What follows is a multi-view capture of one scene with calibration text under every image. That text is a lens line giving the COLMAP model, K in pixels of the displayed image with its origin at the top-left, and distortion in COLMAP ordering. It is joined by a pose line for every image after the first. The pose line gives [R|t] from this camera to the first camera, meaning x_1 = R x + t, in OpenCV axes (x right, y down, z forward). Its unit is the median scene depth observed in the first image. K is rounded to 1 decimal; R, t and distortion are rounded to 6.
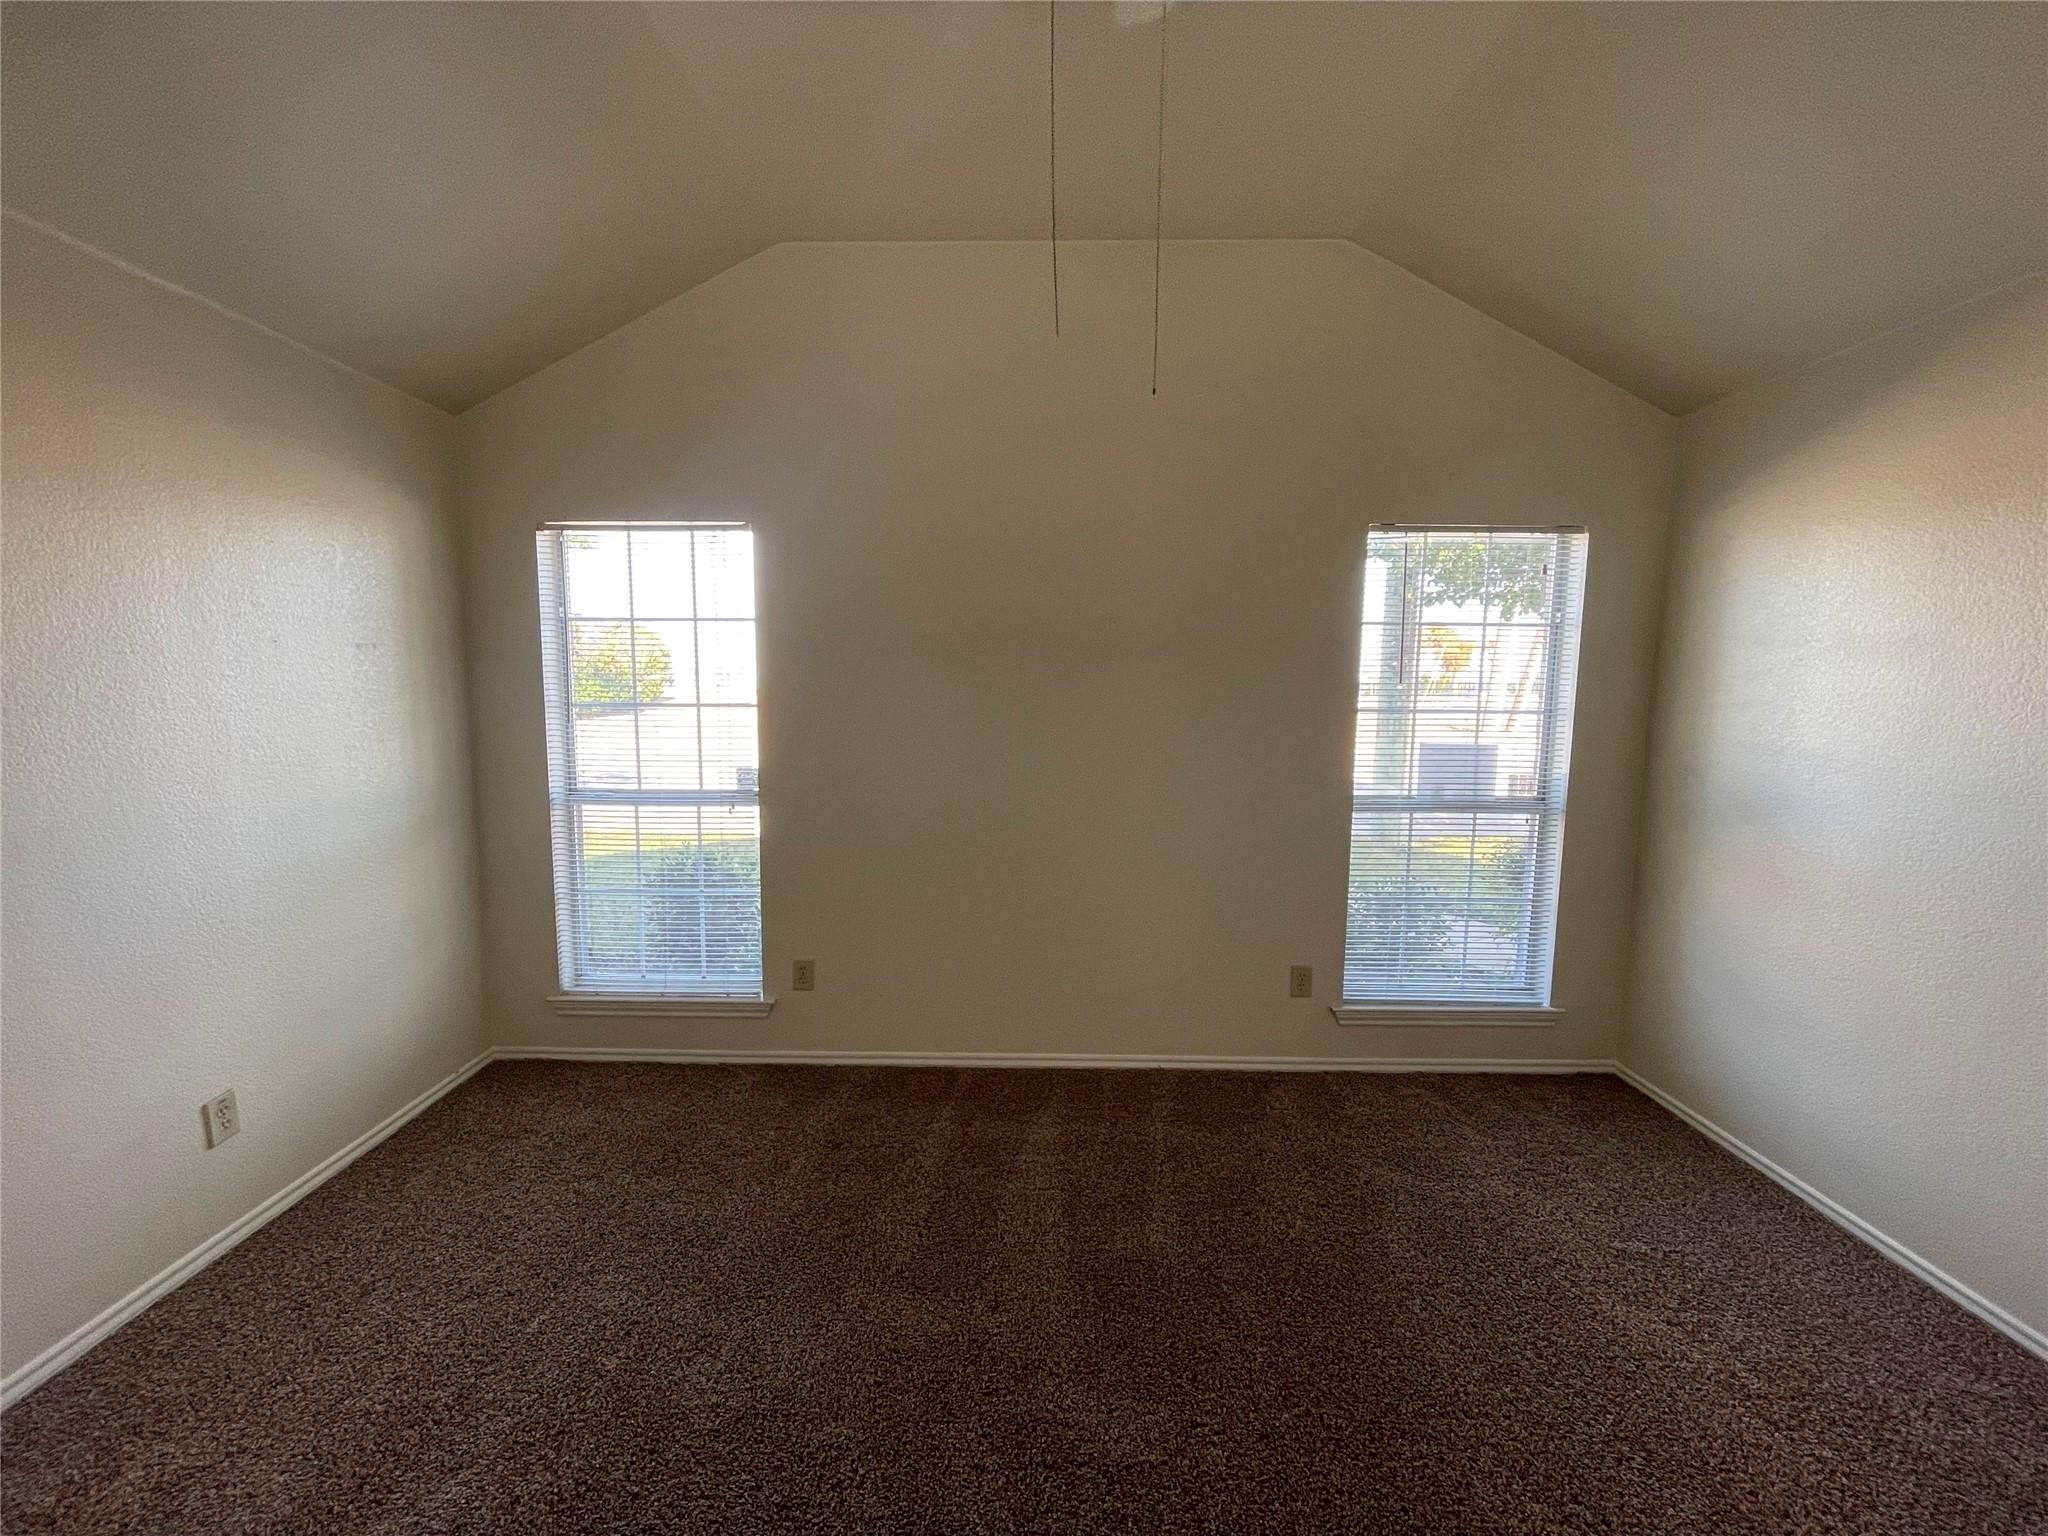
lens RADIAL K [[829.4, 0, 1016.1], [0, 829.4, 770.6], [0, 0, 1]] dist [0.002318, 0.001051]
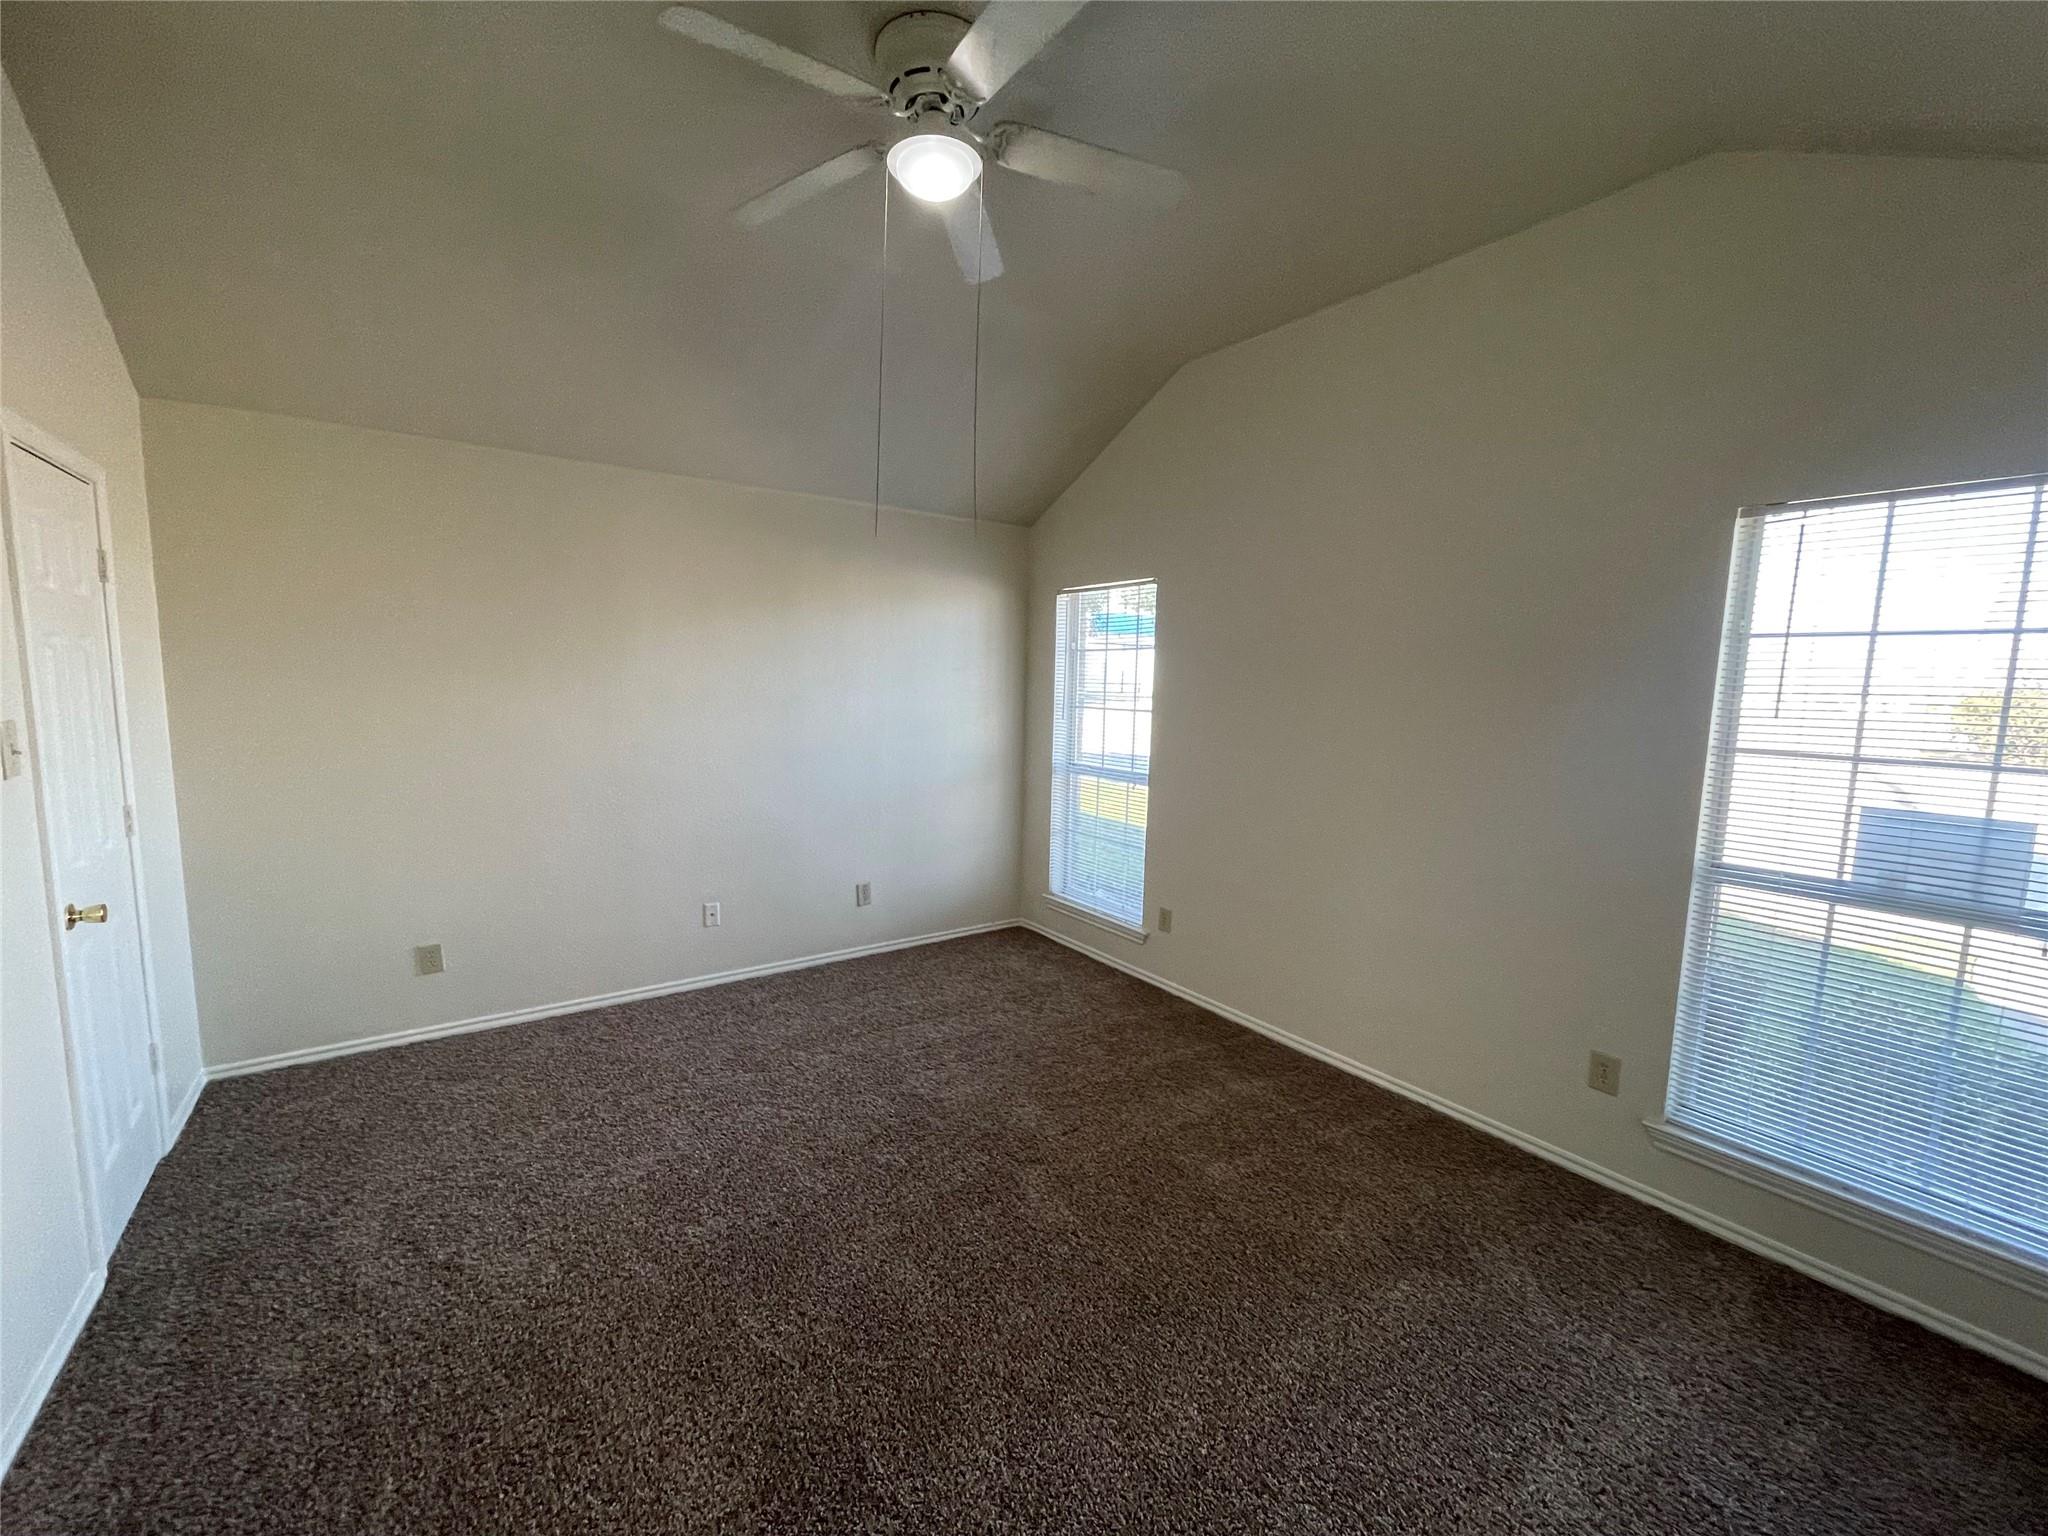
lens RADIAL K [[829.4, 0, 1019.9], [0, 829.4, 781.1], [0, 0, 1]] dist [0.002318, 0.001051]
pose [[0.588752, 0.107594, -0.801120, 0.638725], [-0.104404, 0.992922, 0.056627, -0.021050], [0.801542, 0.050301, 0.595818, 0.026807]]
